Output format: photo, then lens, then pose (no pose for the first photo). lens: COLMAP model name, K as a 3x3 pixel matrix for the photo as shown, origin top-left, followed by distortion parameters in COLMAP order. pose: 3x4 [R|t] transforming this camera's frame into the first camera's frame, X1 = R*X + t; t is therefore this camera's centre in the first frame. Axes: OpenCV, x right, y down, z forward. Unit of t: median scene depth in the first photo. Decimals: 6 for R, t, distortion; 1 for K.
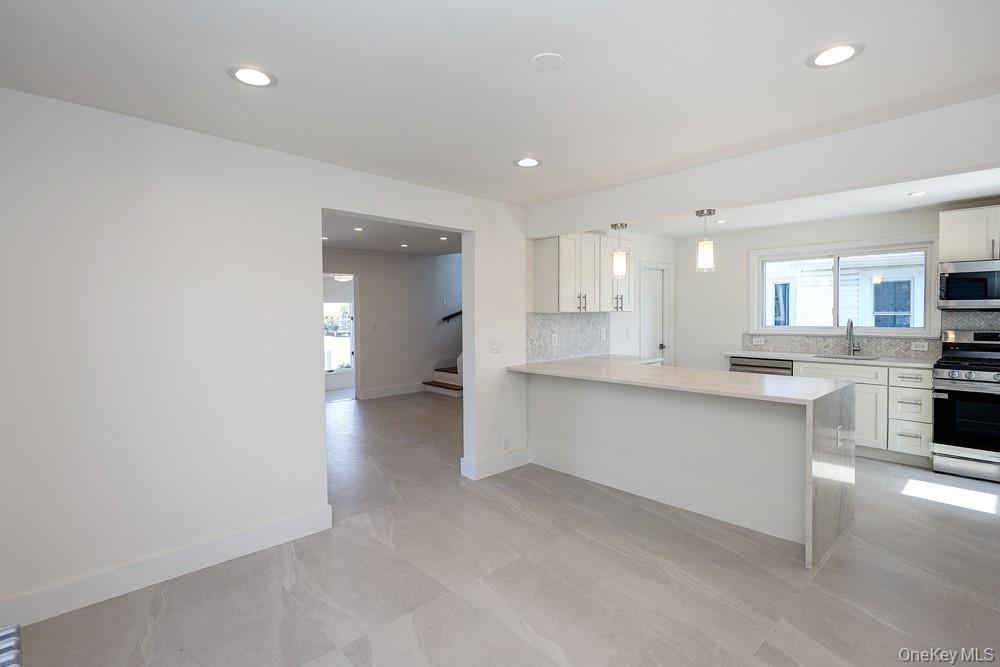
lens RADIAL K [[503.8, 0, 497.8], [0, 503.8, 324.8], [0, 0, 1]] dist [0.001762, 0.000013]
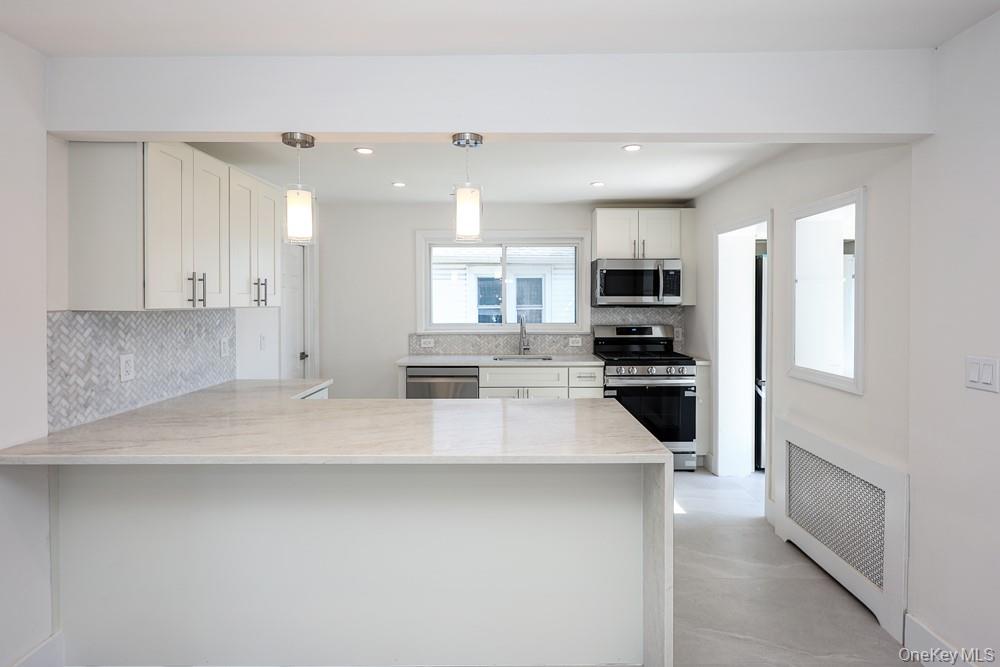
lens RADIAL K [[521.1, 0, 515.5], [0, 521.1, 307.0], [0, 0, 1]] dist [-0.001528, -0.000884]
pose [[0.691623, 0.000476, 0.722258, 0.011714], [0.013220, 0.999824, -0.013318, -0.014723], [-0.722137, 0.018759, 0.691495, 0.381789]]
